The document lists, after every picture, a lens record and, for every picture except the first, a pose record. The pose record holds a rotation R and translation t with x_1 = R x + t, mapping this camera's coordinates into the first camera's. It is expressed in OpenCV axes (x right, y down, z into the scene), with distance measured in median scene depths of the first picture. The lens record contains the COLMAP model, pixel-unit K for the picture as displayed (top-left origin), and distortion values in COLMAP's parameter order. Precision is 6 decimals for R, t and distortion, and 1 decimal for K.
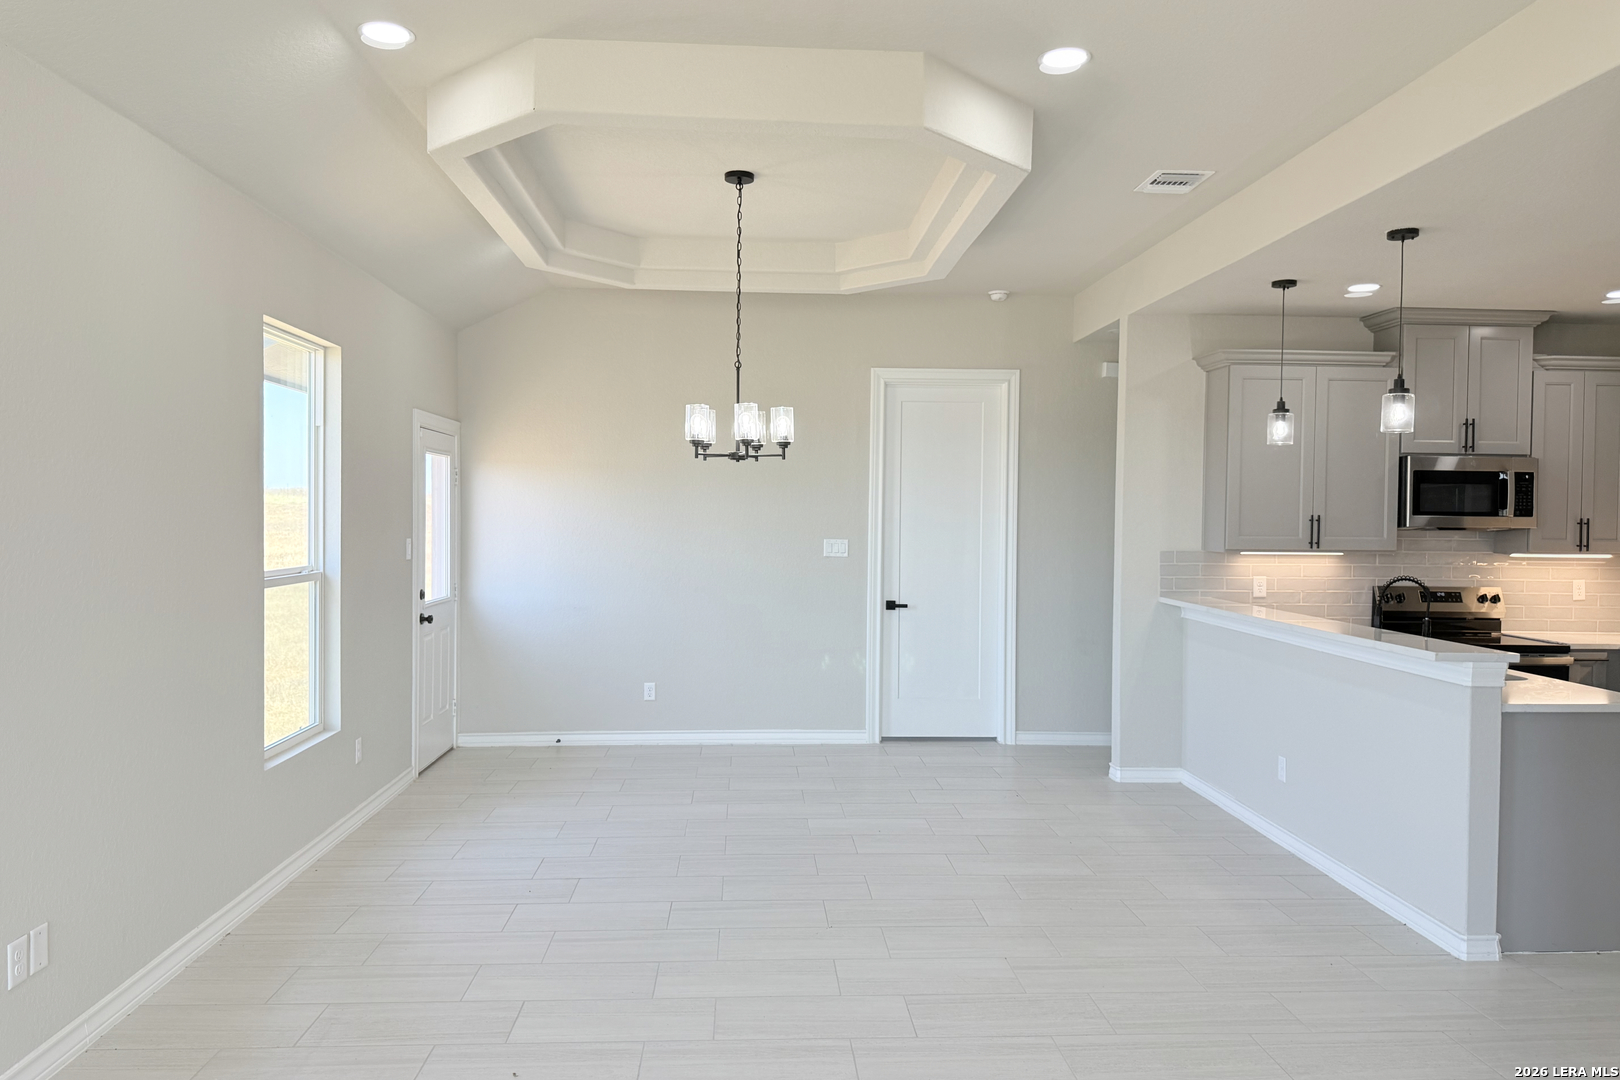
lens RADIAL K [[1134.8, 0, 810.0], [0, 1134.8, 540.0], [0, 0, 1]] dist [0.116033, -0.183263]
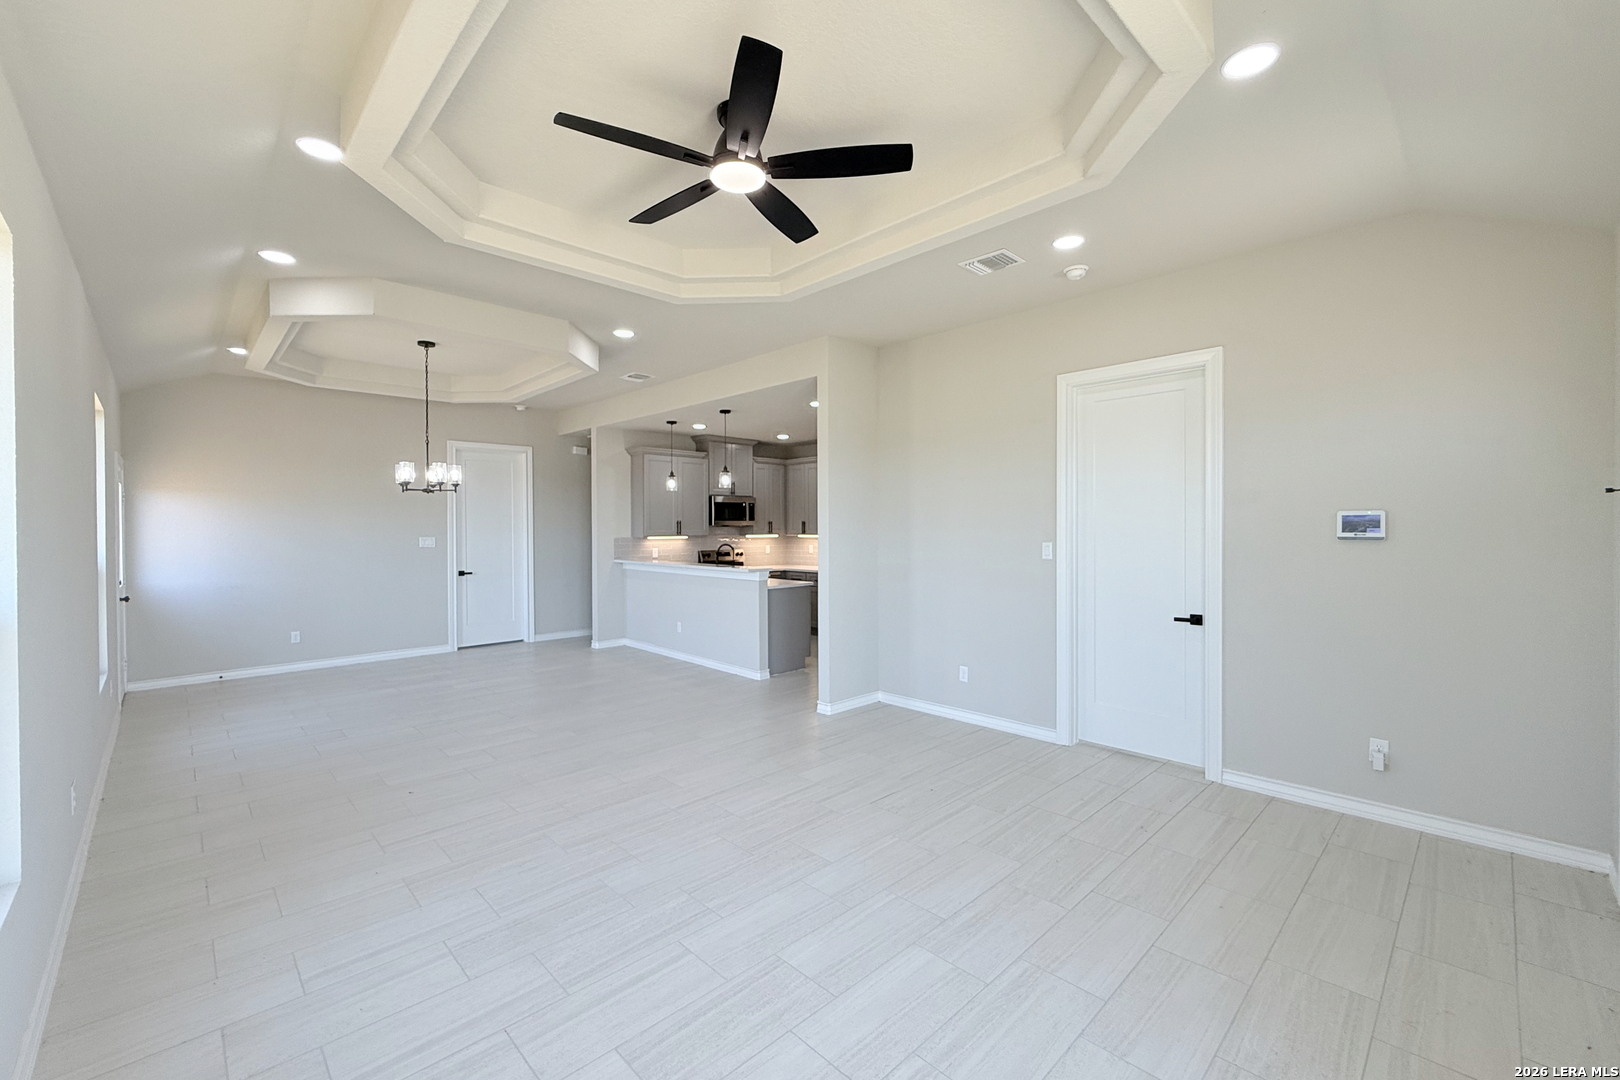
lens RADIAL K [[661.5, 0, 807.7], [0, 661.5, 532.2], [0, 0, 1]] dist [0.000346, -0.000082]
pose [[0.758687, -0.019413, 0.651166, -0.230920], [0.026488, 0.999649, -0.001059, 0.009604], [-0.650917, 0.018052, 0.758934, -0.178281]]
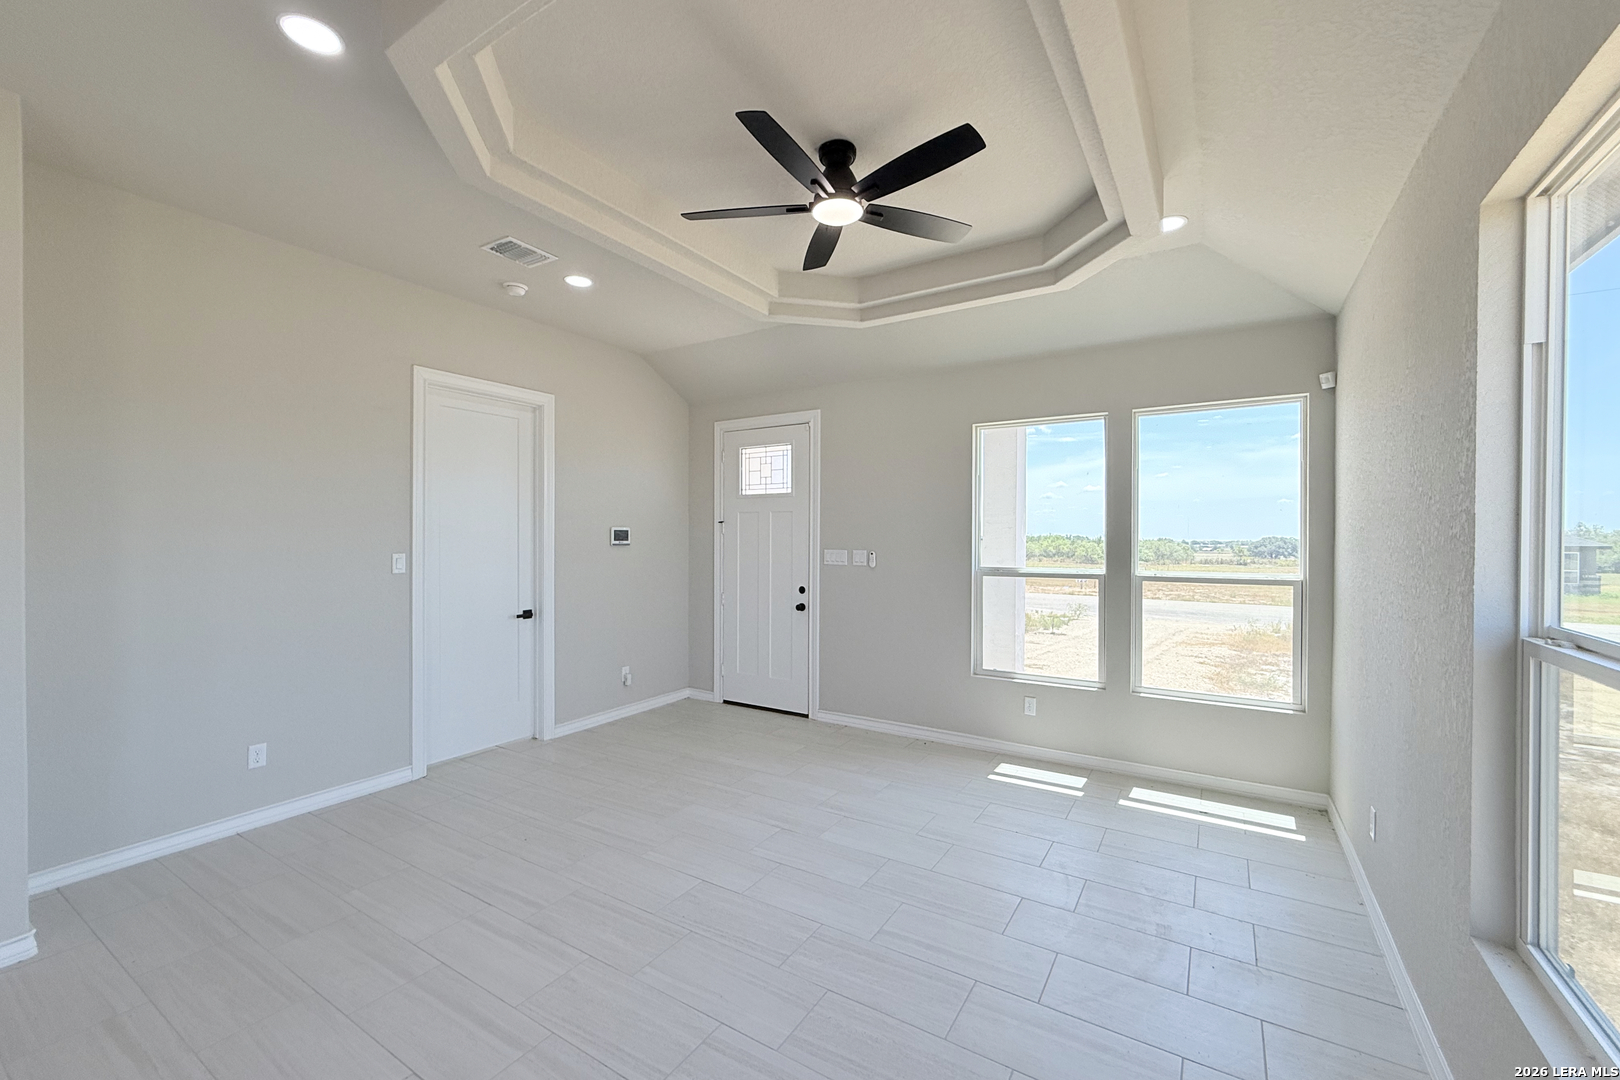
lens RADIAL K [[661.5, 0, 807.7], [0, 661.5, 532.2], [0, 0, 1]] dist [0.000346, -0.000082]
pose [[-0.815381, -0.012099, 0.578798, -0.237091], [-0.000958, 0.999808, 0.019550, -0.005518], [-0.578923, 0.015386, -0.815237, 0.468997]]
